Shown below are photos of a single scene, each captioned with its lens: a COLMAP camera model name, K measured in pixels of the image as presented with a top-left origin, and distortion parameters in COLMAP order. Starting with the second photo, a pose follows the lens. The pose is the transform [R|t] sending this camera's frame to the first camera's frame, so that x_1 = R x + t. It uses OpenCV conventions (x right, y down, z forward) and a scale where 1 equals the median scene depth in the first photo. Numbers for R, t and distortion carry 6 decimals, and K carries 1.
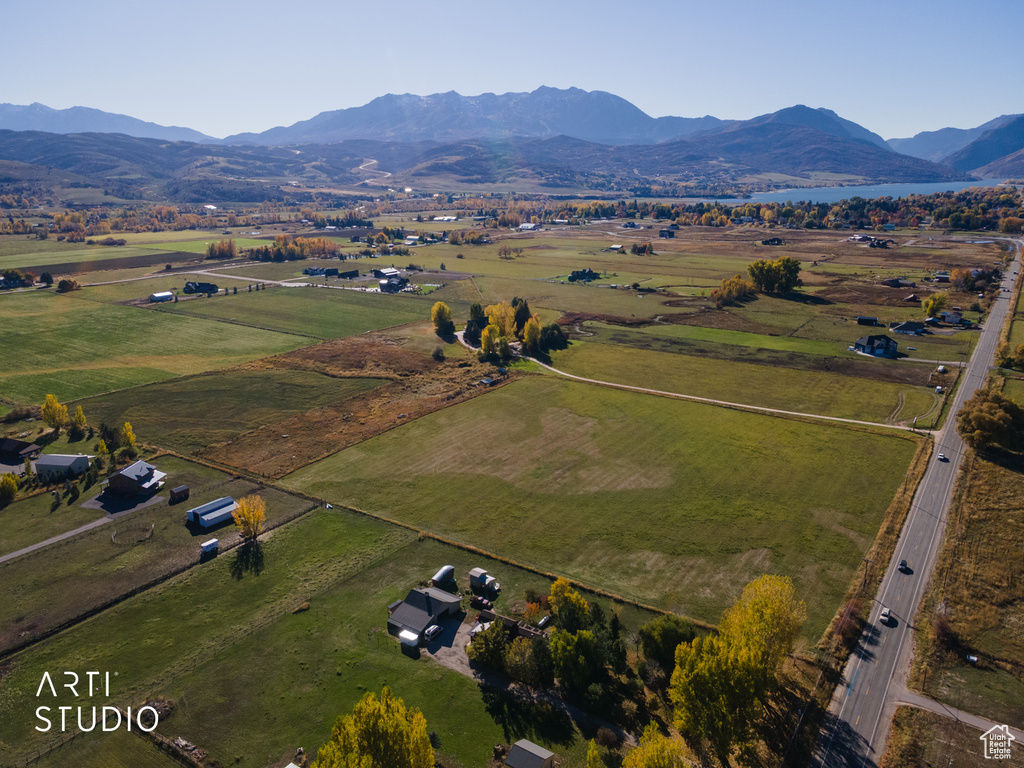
lens RADIAL K [[745.1, 0, 502.6], [0, 745.1, 380.4], [0, 0, 1]] dist [0.025819, 0.038242]
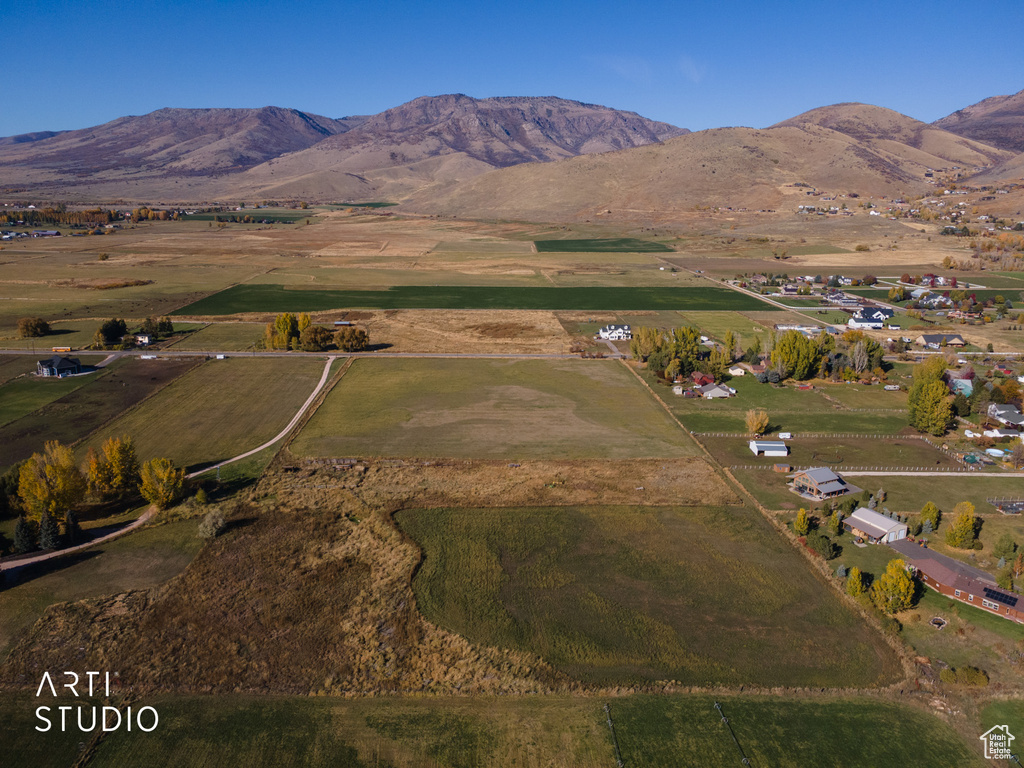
lens RADIAL K [[745.1, 0, 502.6], [0, 745.1, 380.4], [0, 0, 1]] dist [0.025819, 0.038242]
pose [[-0.580815, -0.209519, 0.786610, -0.422938], [0.210768, 0.894652, 0.393923, -0.208296], [-0.786277, 0.394588, -0.475467, 0.729889]]
